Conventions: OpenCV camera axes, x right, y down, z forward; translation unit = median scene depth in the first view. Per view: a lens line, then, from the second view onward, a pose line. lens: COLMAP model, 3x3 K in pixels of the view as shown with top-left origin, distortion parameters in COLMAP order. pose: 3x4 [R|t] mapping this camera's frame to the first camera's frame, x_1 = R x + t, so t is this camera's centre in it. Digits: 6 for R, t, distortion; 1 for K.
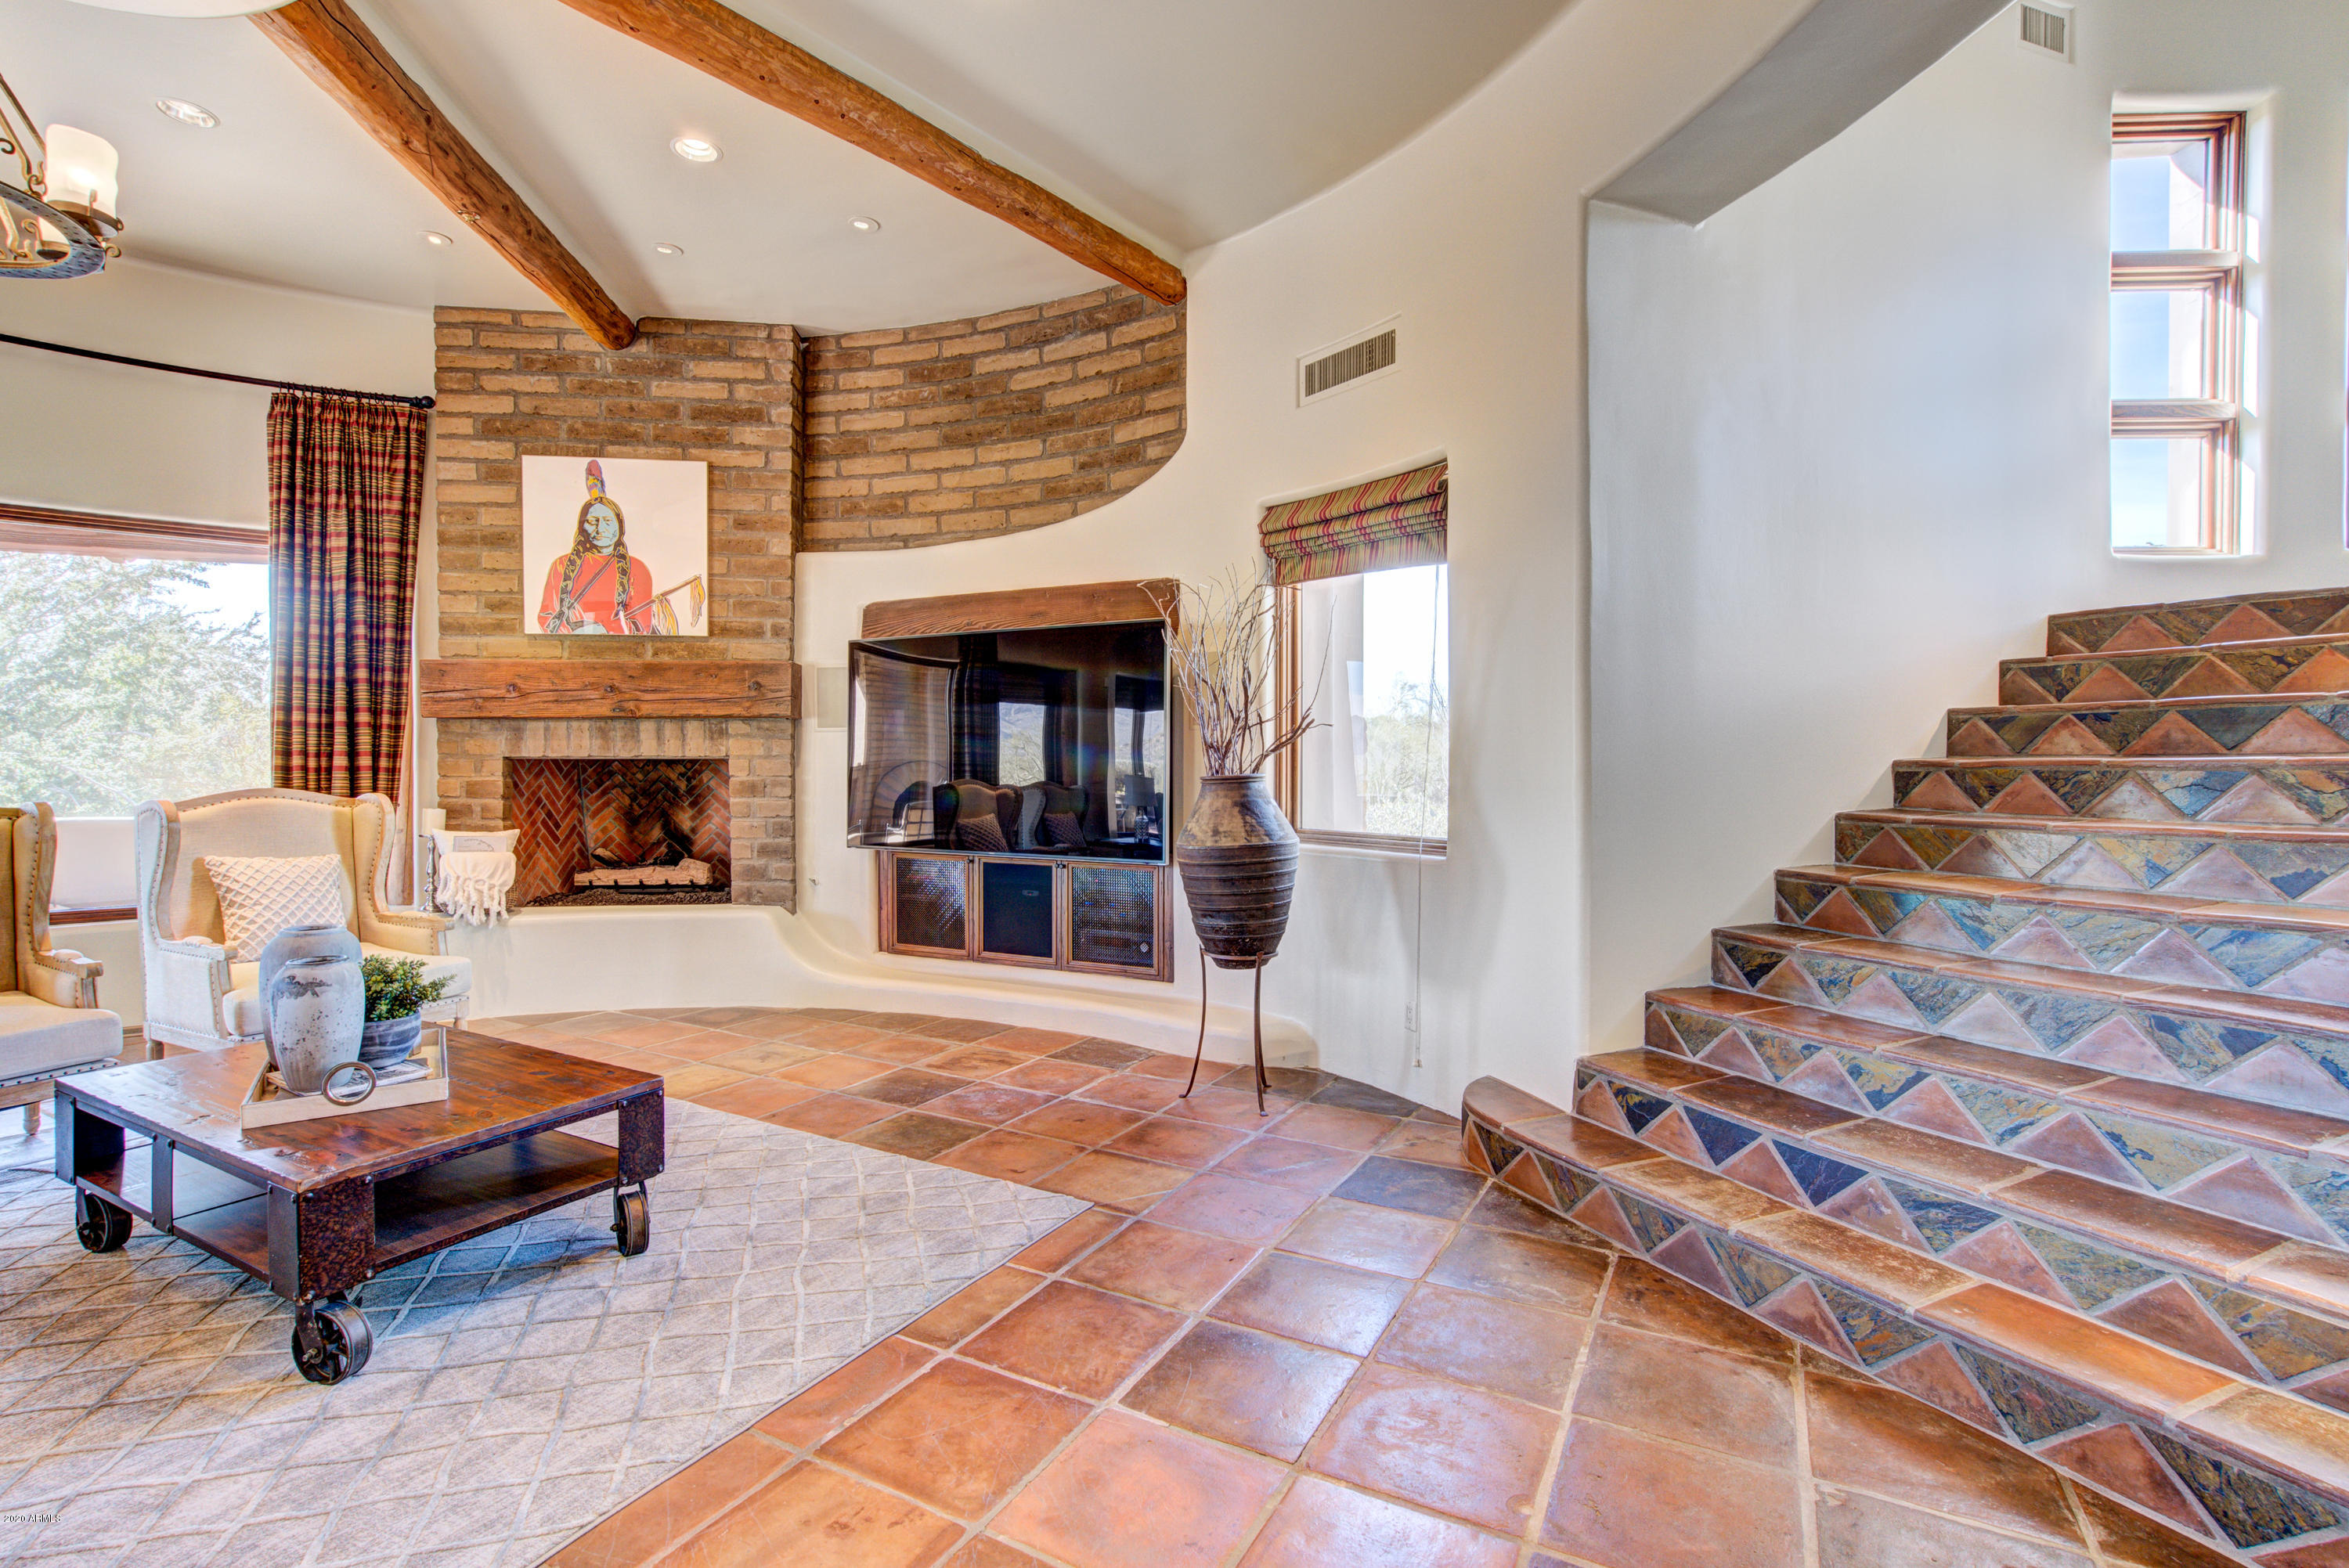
lens RADIAL K [[1089.1, 0, 1170.9], [0, 1089.1, 779.3], [0, 0, 1]] dist [-0.008955, 0.002393]
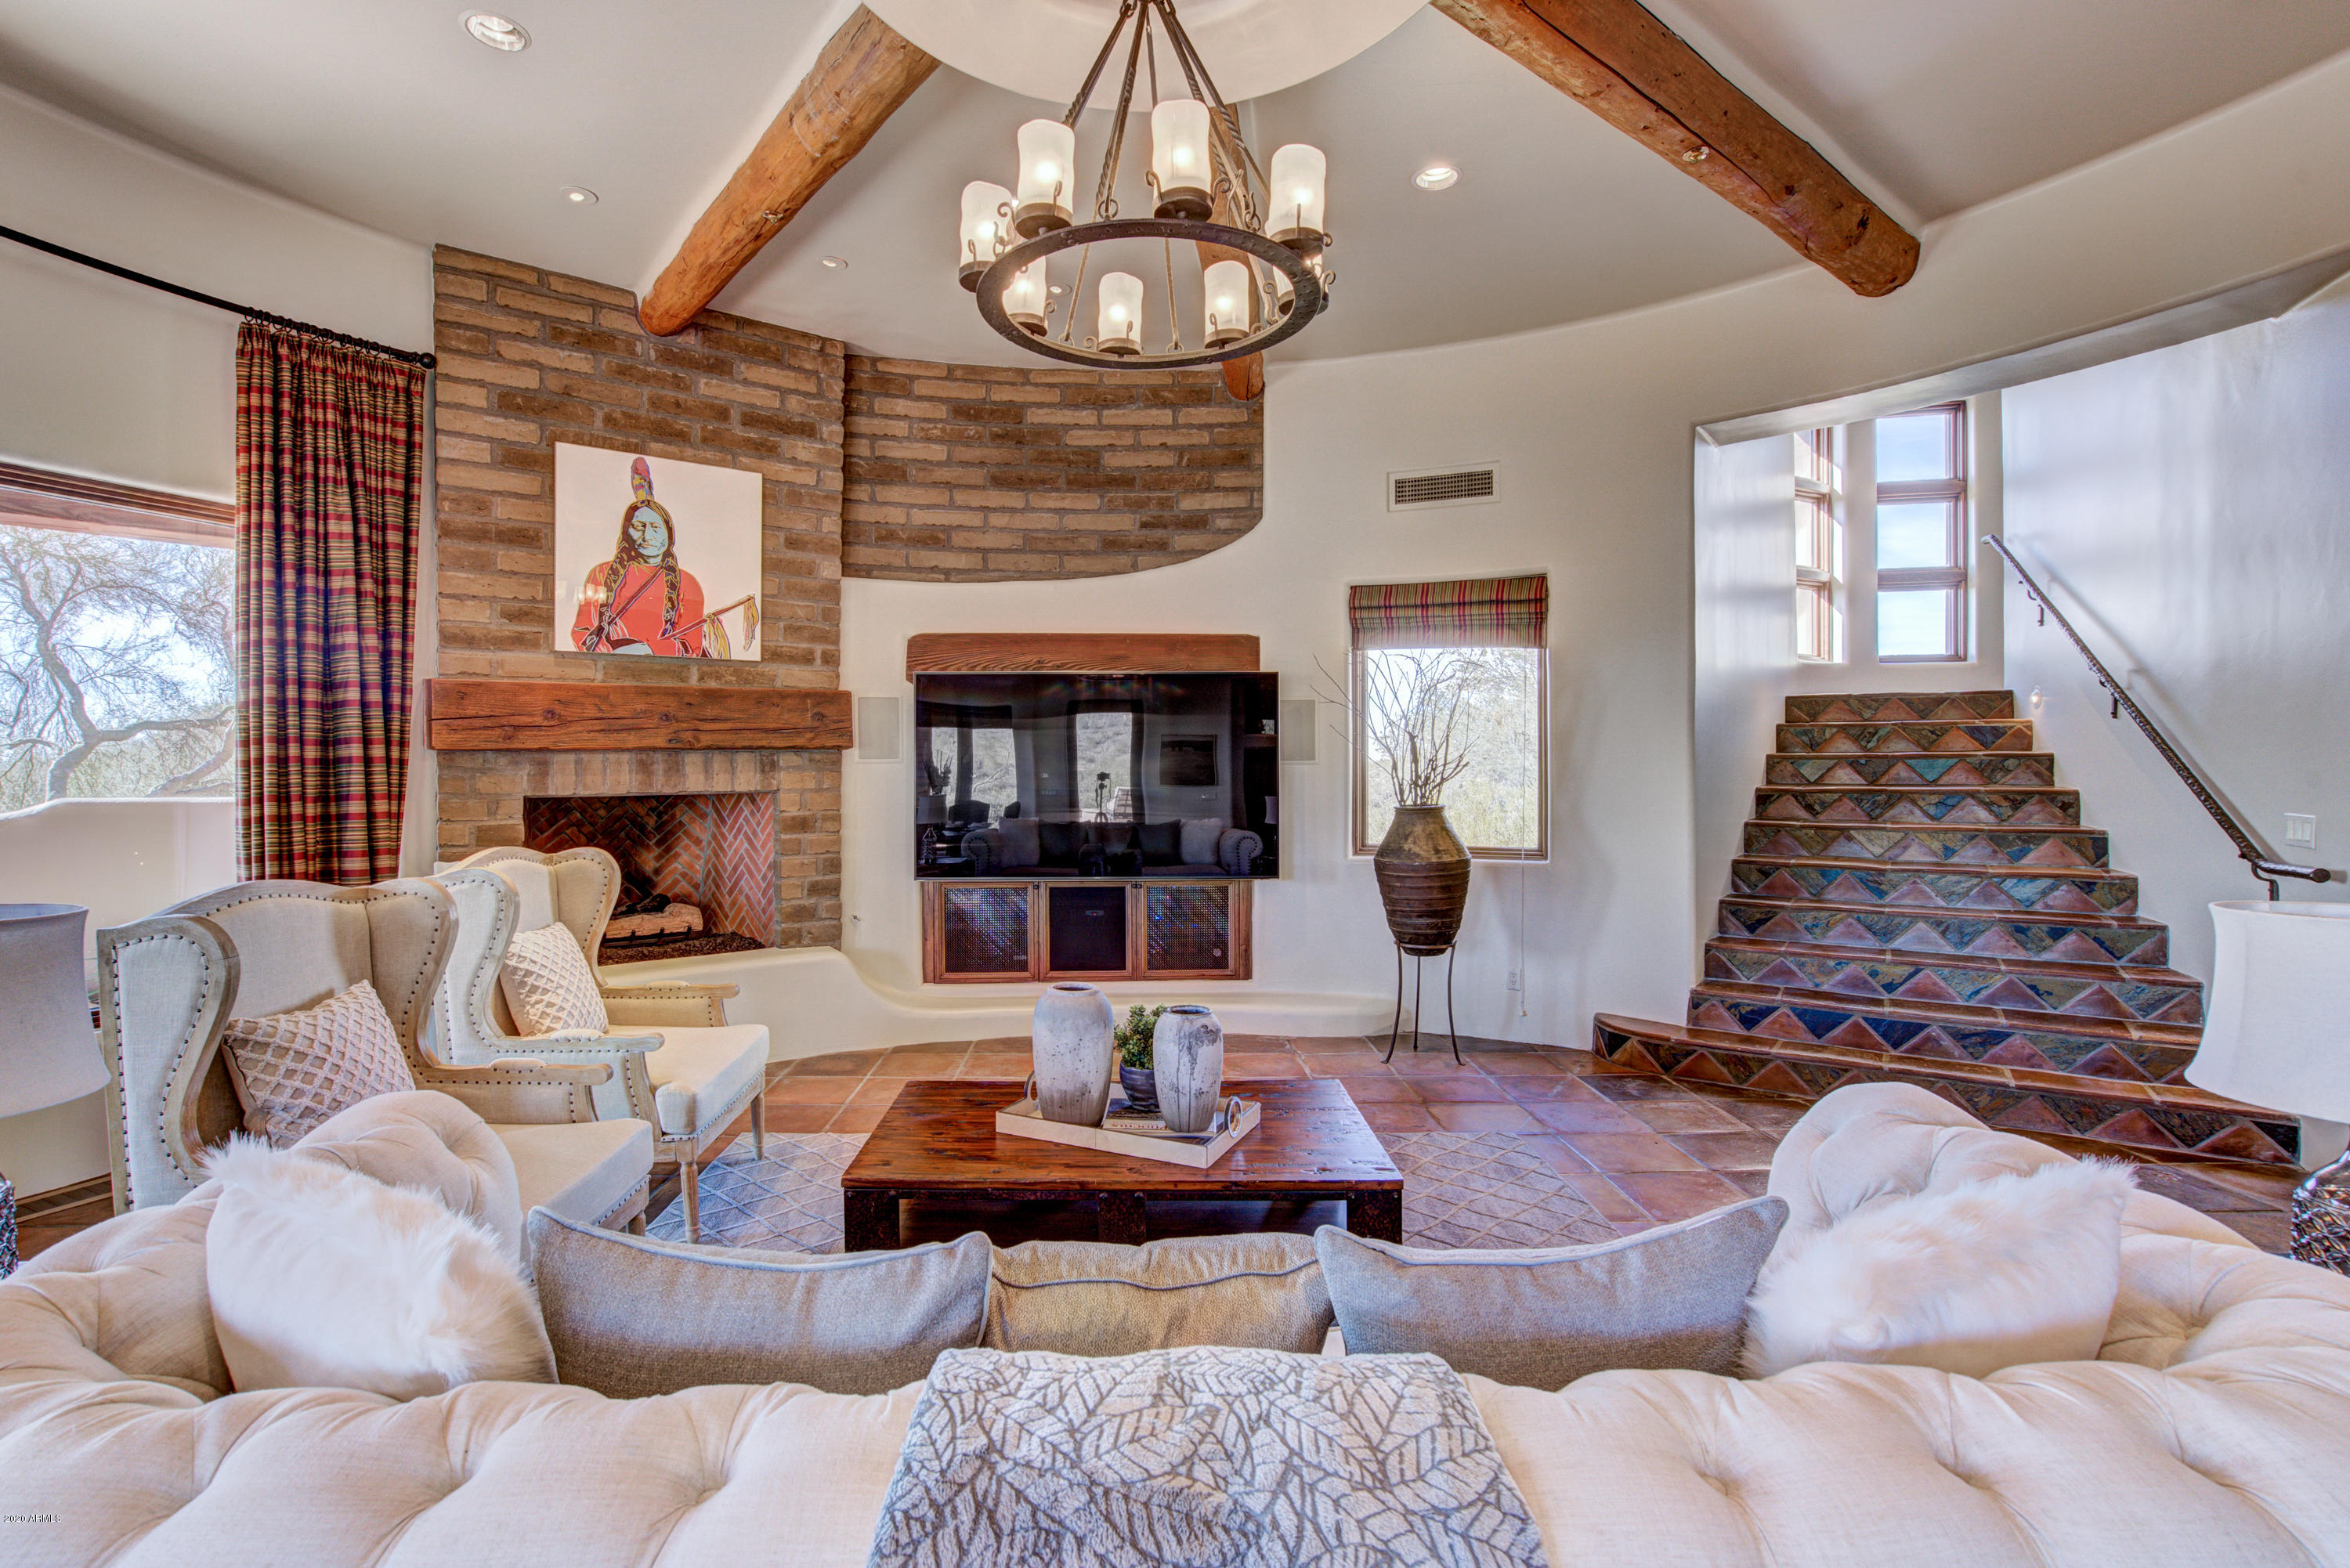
lens RADIAL K [[1089.6, 0, 1164.3], [0, 1089.6, 775.5], [0, 0, 1]] dist [-0.008955, 0.002393]
pose [[0.868849, -0.009792, 0.494981, -0.611056], [0.012051, 0.999926, -0.001372, -0.029939], [-0.494931, 0.007157, 0.868903, 0.025070]]
